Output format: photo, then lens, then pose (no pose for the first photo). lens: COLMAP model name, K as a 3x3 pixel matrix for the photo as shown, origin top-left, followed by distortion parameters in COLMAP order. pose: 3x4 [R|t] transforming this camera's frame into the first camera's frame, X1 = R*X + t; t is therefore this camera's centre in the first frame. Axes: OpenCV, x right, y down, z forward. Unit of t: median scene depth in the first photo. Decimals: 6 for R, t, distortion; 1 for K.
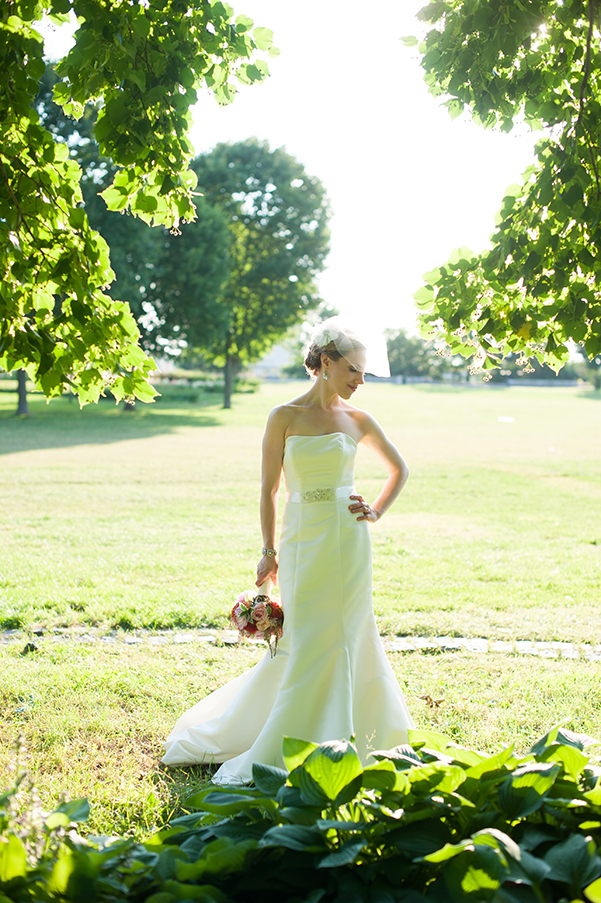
lens RADIAL K [[1310.1, 0, 304.3], [0, 1310.1, 487.3], [0, 0, 1]] dist [-0.111828, -0.035967]
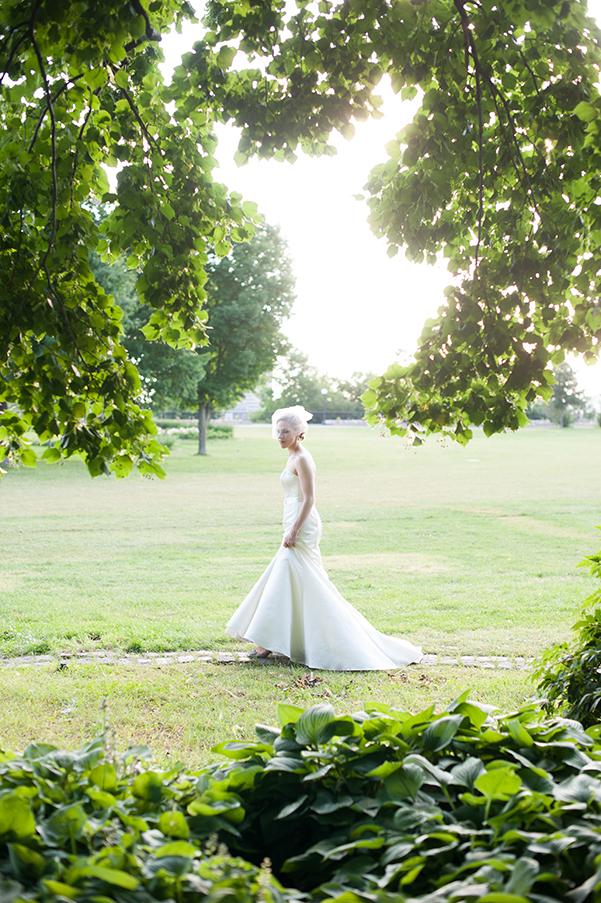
lens RADIAL K [[1374.8, 0, 300.5], [0, 1374.8, 451.5], [0, 0, 1]] dist [-0.040399, -0.086641]
pose [[0.999649, -0.018164, 0.019265, -0.006892], [0.019220, 0.998238, -0.056138, -0.002215], [-0.018211, 0.056489, 0.998237, -0.258333]]
